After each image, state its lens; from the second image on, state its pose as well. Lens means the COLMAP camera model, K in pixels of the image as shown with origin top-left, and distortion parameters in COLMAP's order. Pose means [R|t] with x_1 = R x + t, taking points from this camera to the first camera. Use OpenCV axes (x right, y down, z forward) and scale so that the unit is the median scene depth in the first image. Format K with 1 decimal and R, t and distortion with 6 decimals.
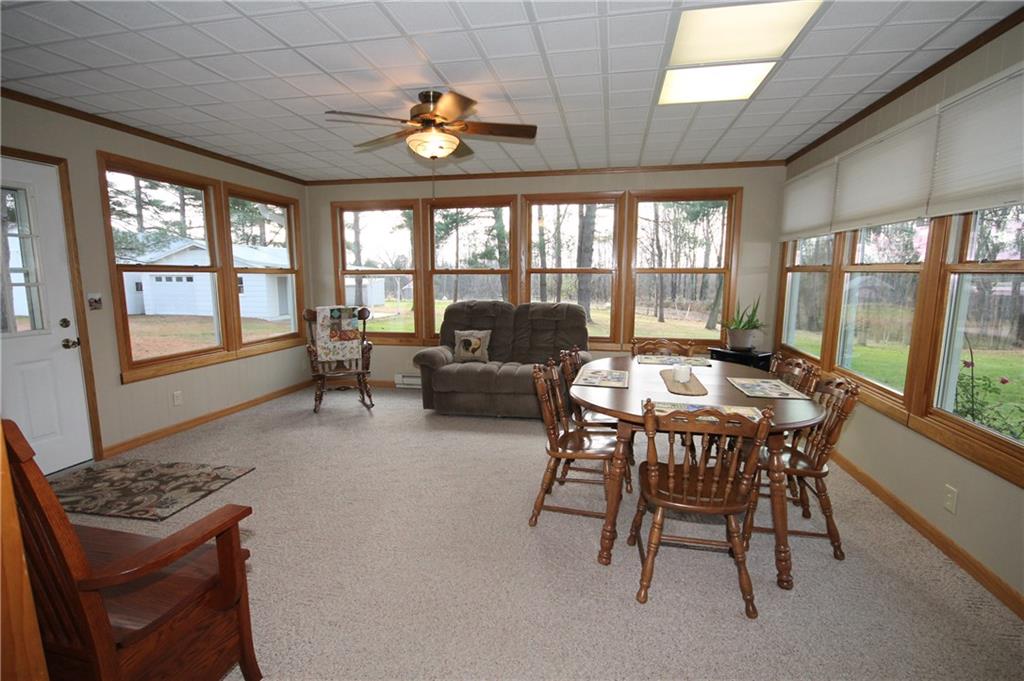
lens RADIAL K [[480.5, 0, 506.6], [0, 480.5, 341.6], [0, 0, 1]] dist [0.001207, 0.000715]
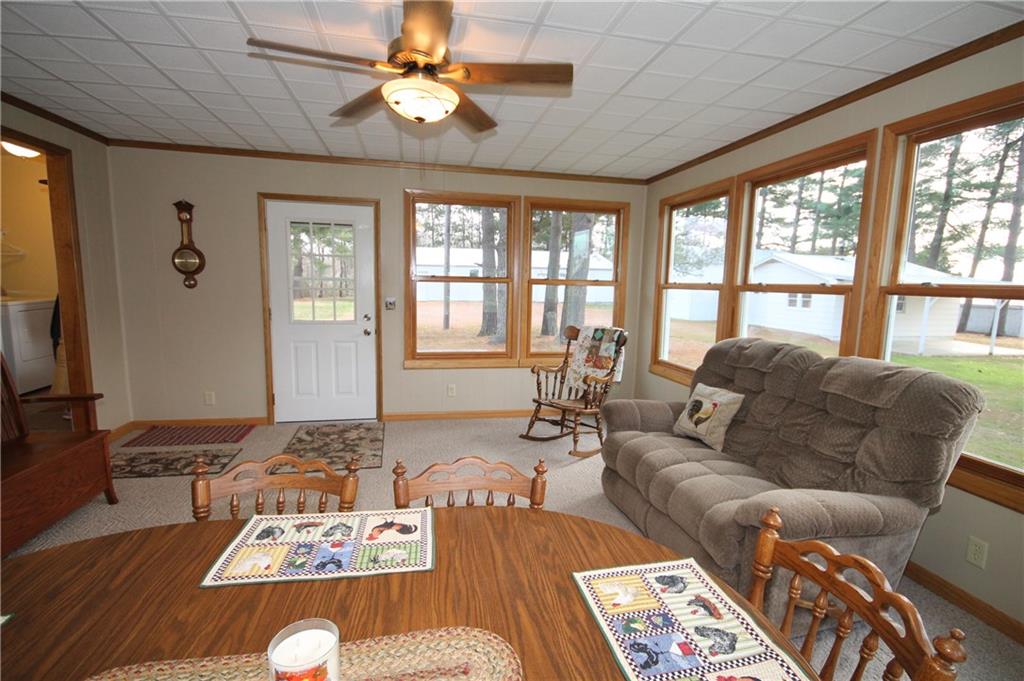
lens RADIAL K [[480.5, 0, 514.7], [0, 480.5, 340.2], [0, 0, 1]] dist [0.001207, 0.000715]
pose [[0.413684, 0.118902, -0.902623, 0.527676], [-0.145551, 0.987320, 0.063351, -0.124311], [0.898711, 0.105170, 0.425745, 0.790930]]
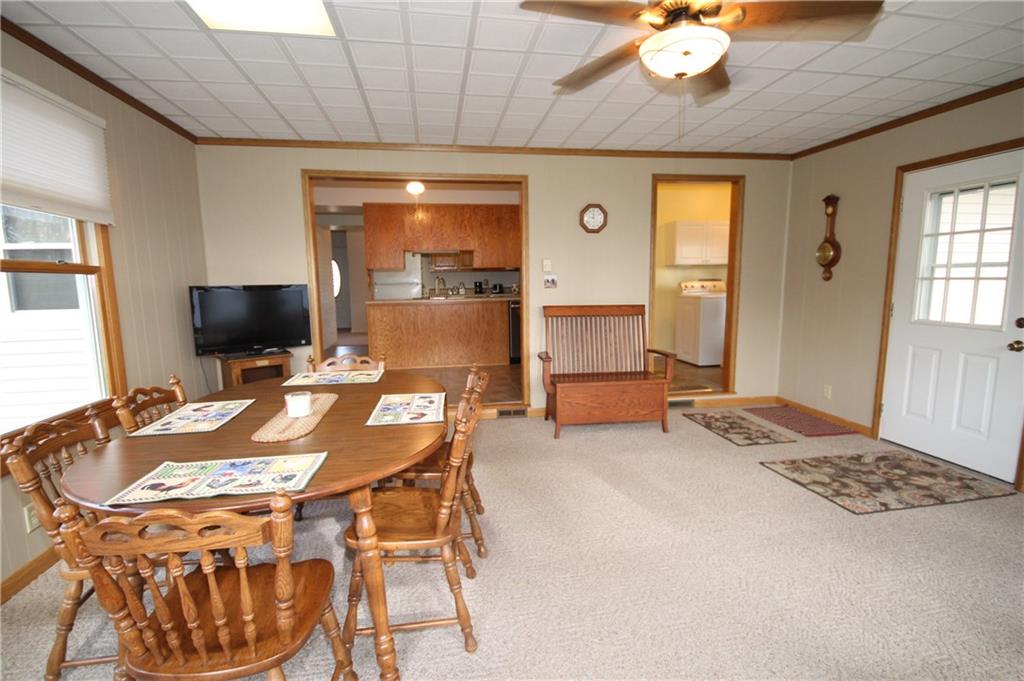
lens RADIAL K [[480.5, 0, 516.7], [0, 480.5, 342.1], [0, 0, 1]] dist [0.001207, 0.000715]
pose [[-0.922451, 0.056849, -0.381907, 0.278451], [-0.044695, 0.966731, 0.251859, -0.184707], [0.383519, 0.249397, -0.889221, 1.428932]]
